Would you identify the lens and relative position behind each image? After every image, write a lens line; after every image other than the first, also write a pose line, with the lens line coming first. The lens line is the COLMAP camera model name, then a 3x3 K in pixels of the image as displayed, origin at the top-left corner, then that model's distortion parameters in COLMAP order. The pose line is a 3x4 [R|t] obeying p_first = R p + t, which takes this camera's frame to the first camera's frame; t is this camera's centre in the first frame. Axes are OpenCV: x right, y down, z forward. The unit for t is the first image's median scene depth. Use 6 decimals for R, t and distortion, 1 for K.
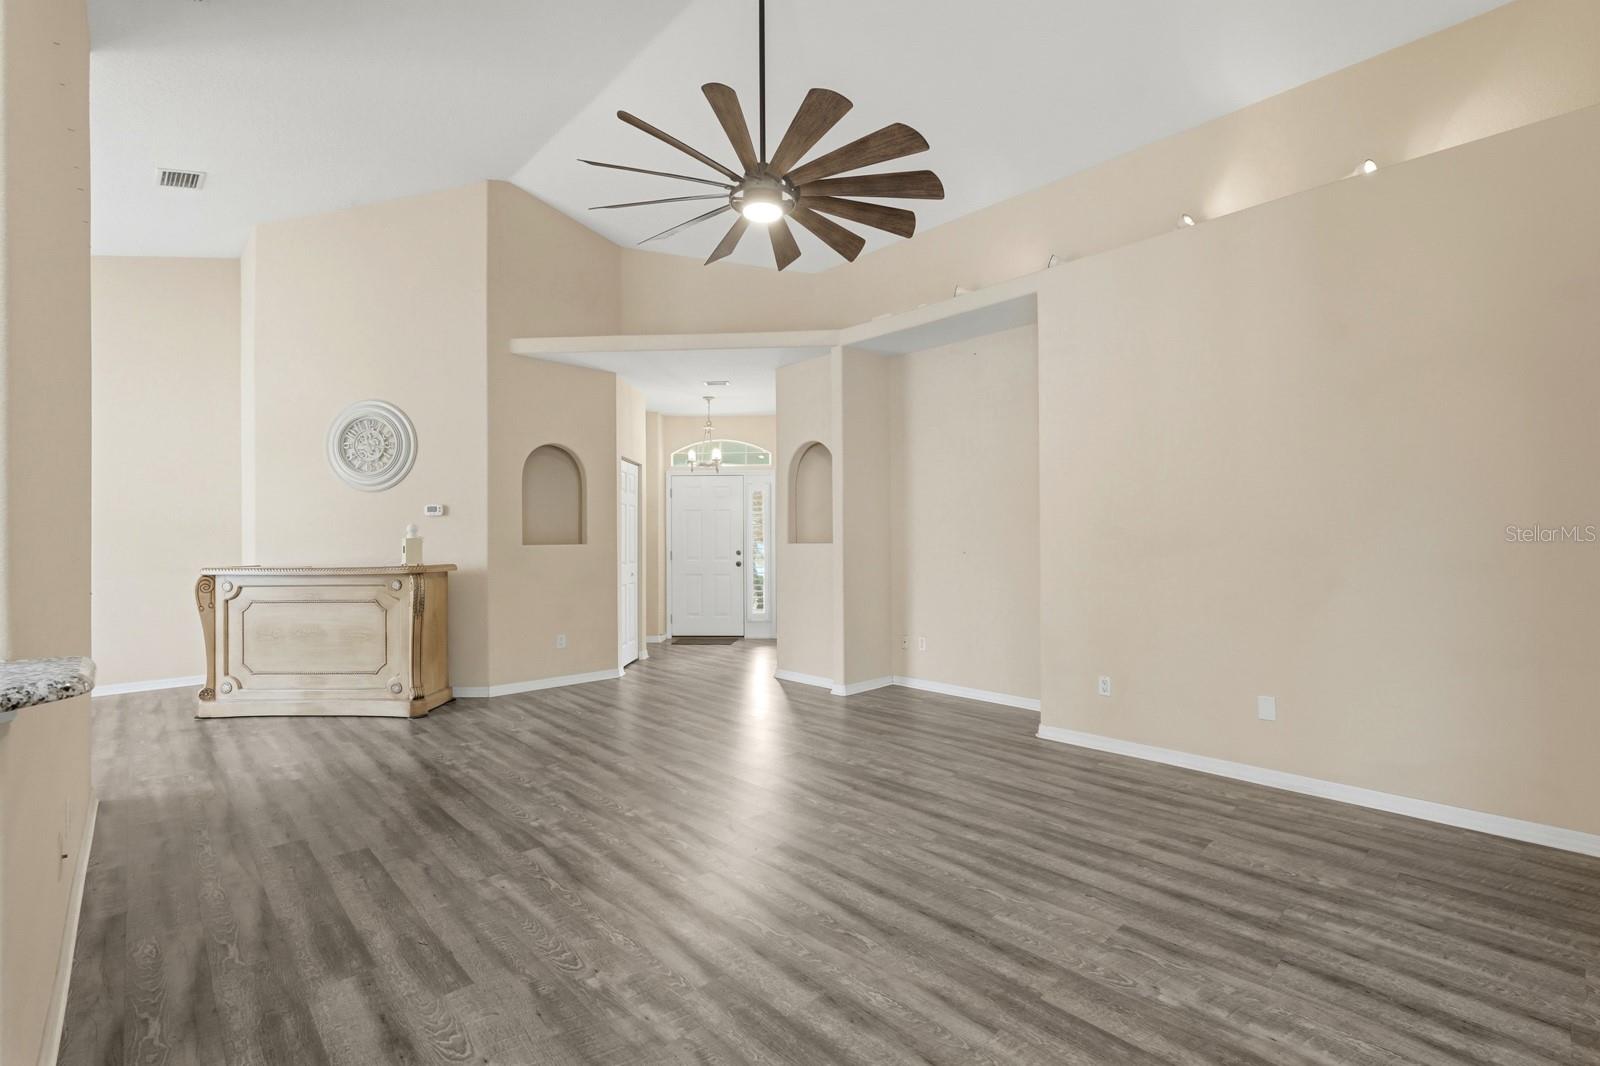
lens RADIAL K [[698.8, 0, 801.3], [0, 698.8, 537.8], [0, 0, 1]] dist [-0.003188, -0.000085]
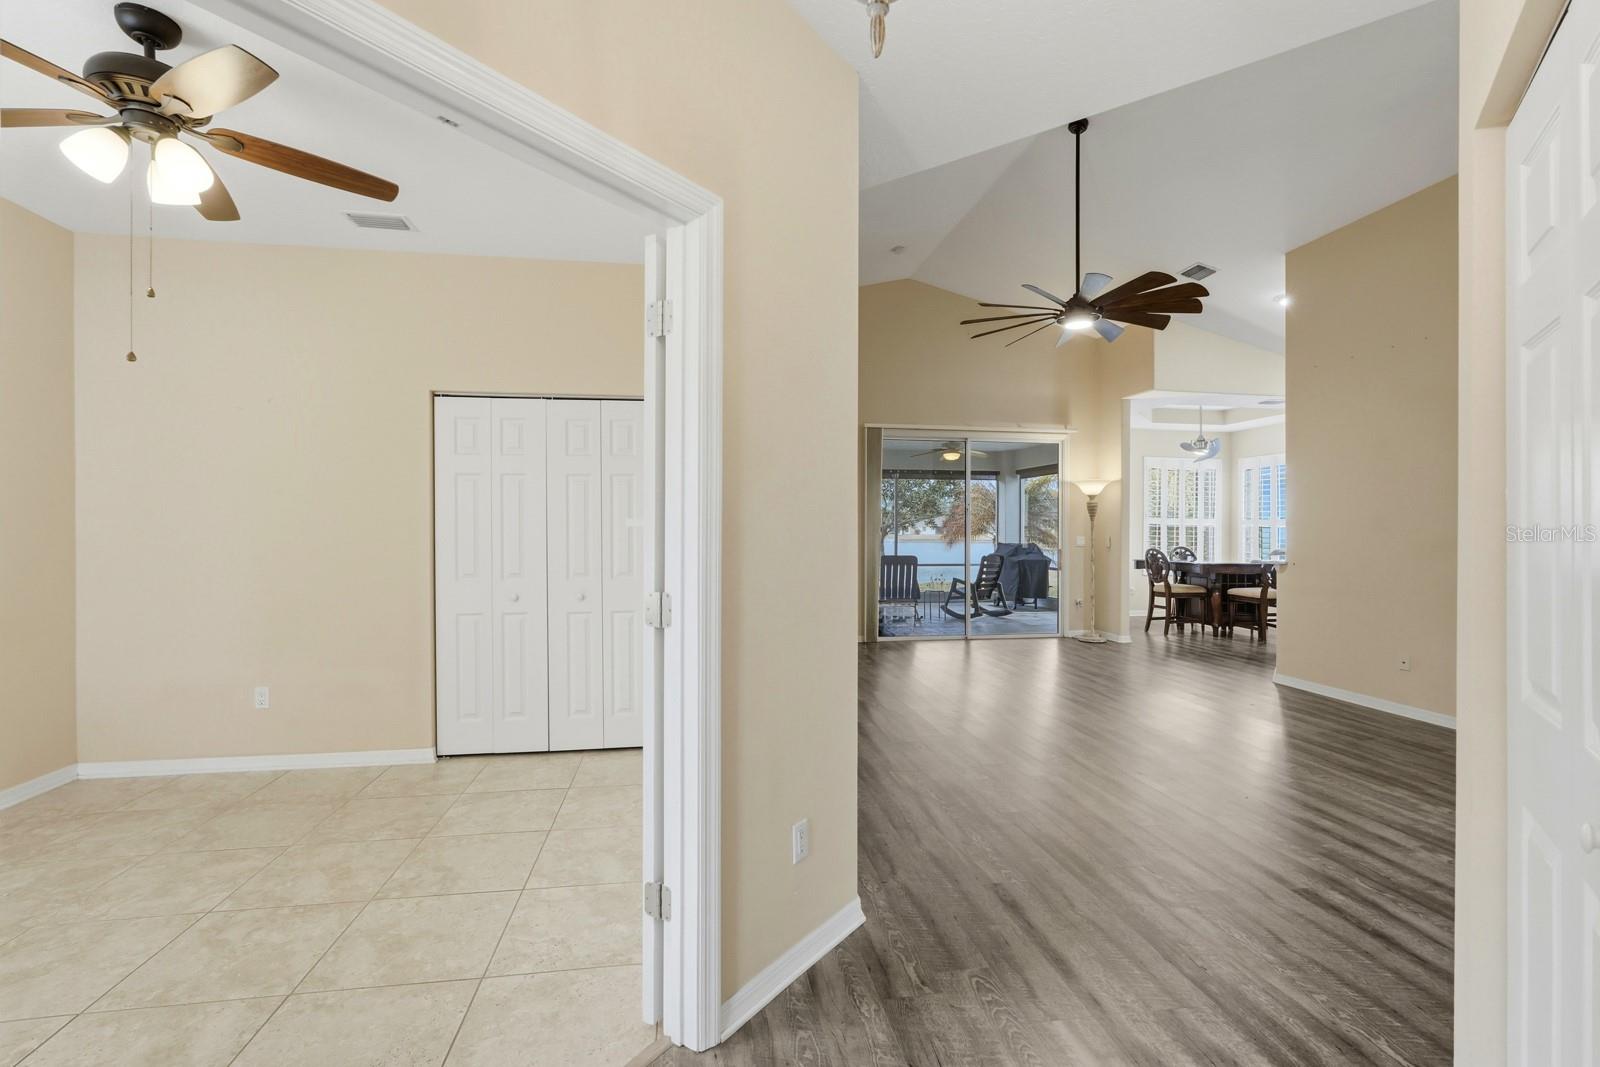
lens RADIAL K [[698.8, 0, 801.3], [0, 698.8, 538.3], [0, 0, 1]] dist [-0.003188, -0.000085]
pose [[-0.820318, -0.001927, 0.571905, -0.390670], [0.001918, 0.999979, 0.006120, -0.003482], [-0.571905, 0.006117, -0.820297, 2.343137]]
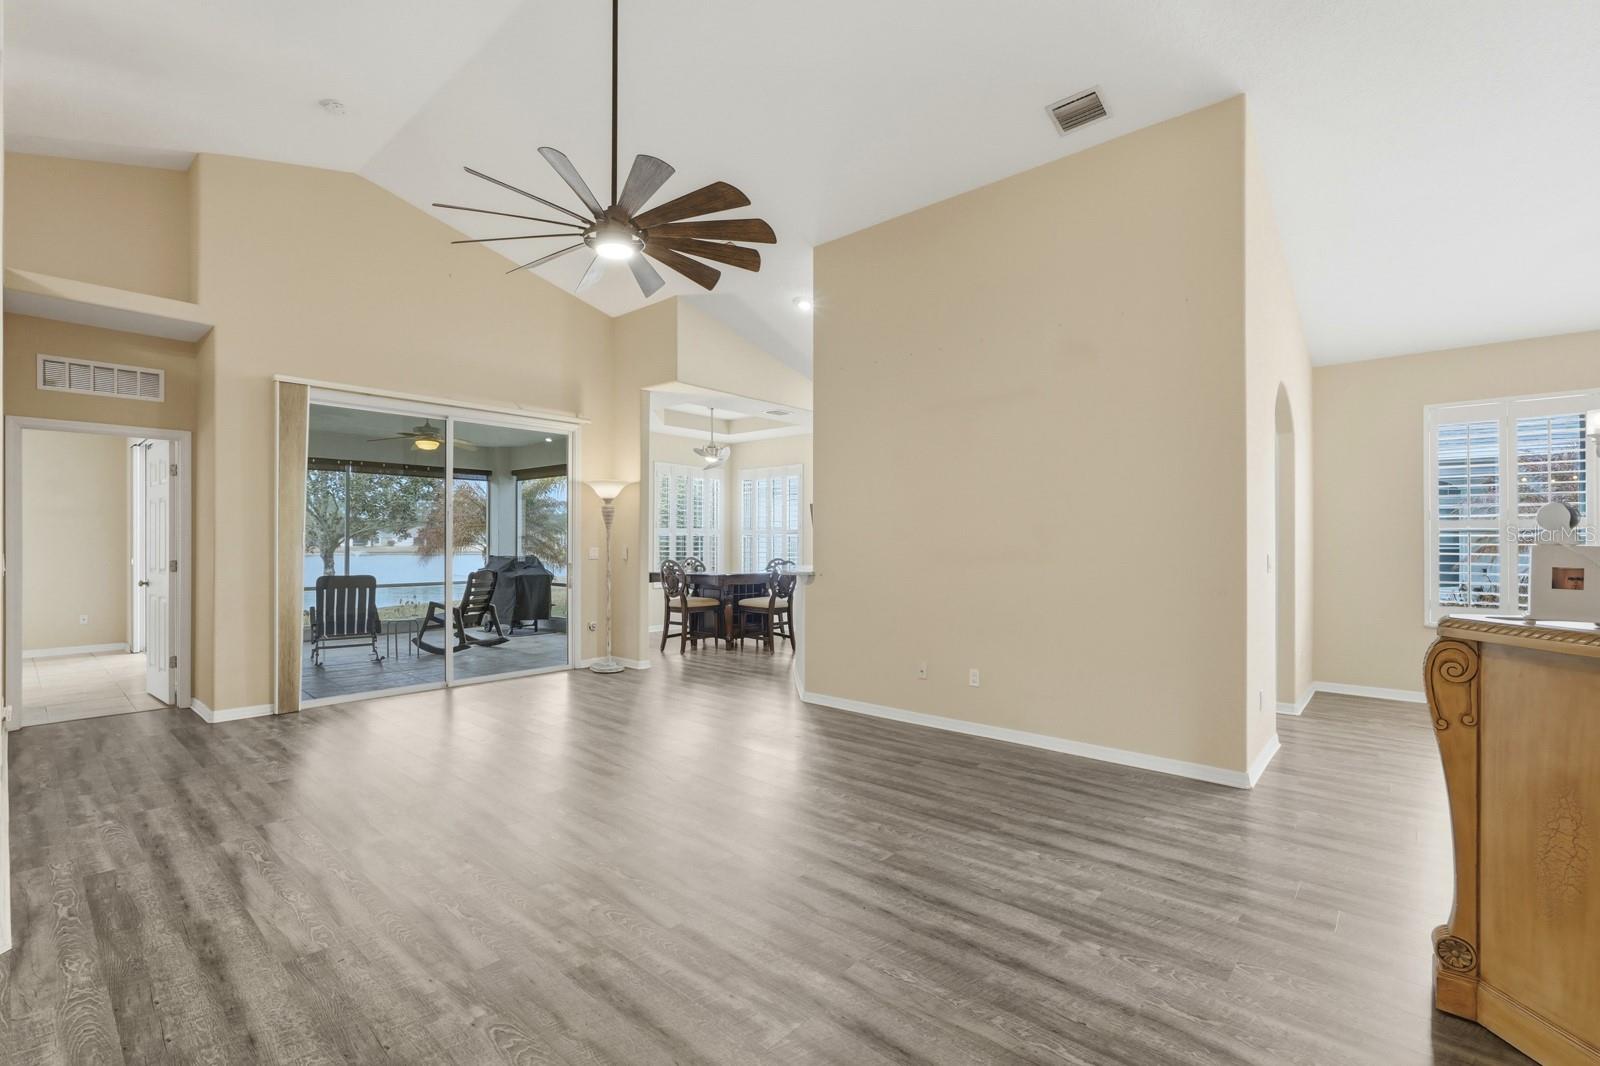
lens RADIAL K [[698.8, 0, 801.3], [0, 698.8, 537.8], [0, 0, 1]] dist [-0.003188, -0.000085]
pose [[-0.996048, 0.004616, -0.088702, -0.223526], [0.005310, 0.999957, -0.007584, -0.002614], [0.088663, -0.008025, -0.996029, 1.898370]]
